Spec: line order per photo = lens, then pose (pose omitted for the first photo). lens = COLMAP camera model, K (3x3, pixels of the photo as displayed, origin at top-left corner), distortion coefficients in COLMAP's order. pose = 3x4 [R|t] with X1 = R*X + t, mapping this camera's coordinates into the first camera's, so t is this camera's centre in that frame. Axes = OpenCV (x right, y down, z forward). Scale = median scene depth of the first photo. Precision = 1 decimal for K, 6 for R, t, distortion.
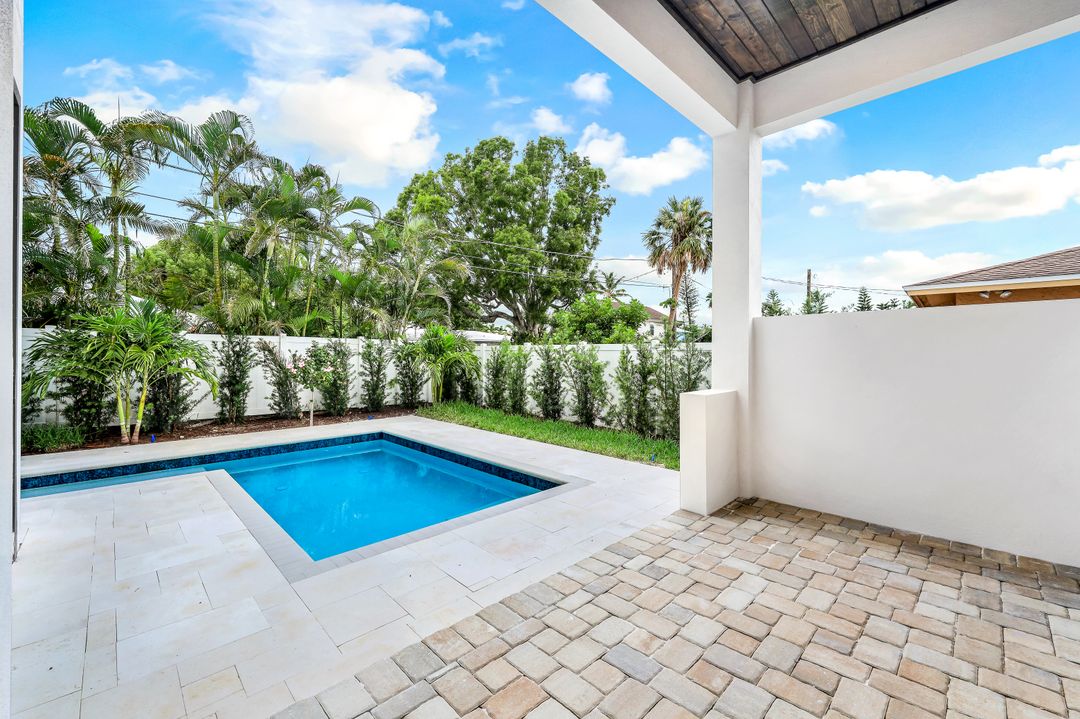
lens RADIAL K [[438.5, 0, 533.7], [0, 438.5, 351.5], [0, 0, 1]] dist [0.000309, 0.000143]
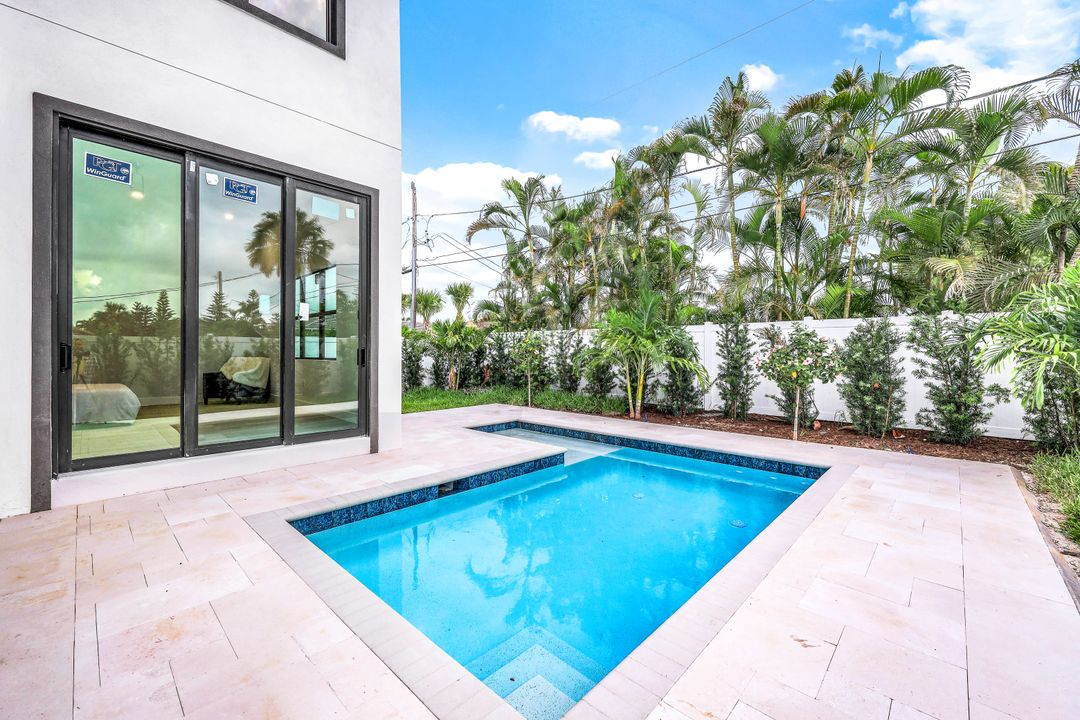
lens RADIAL K [[436.9, 0, 534.7], [0, 436.9, 353.3], [0, 0, 1]] dist [0.000728, 0.000115]
pose [[0.035093, -0.003174, -0.999379, 0.210407], [0.003125, 0.999990, -0.003066, 0.028445], [0.999379, -0.003015, 0.035103, 0.557778]]
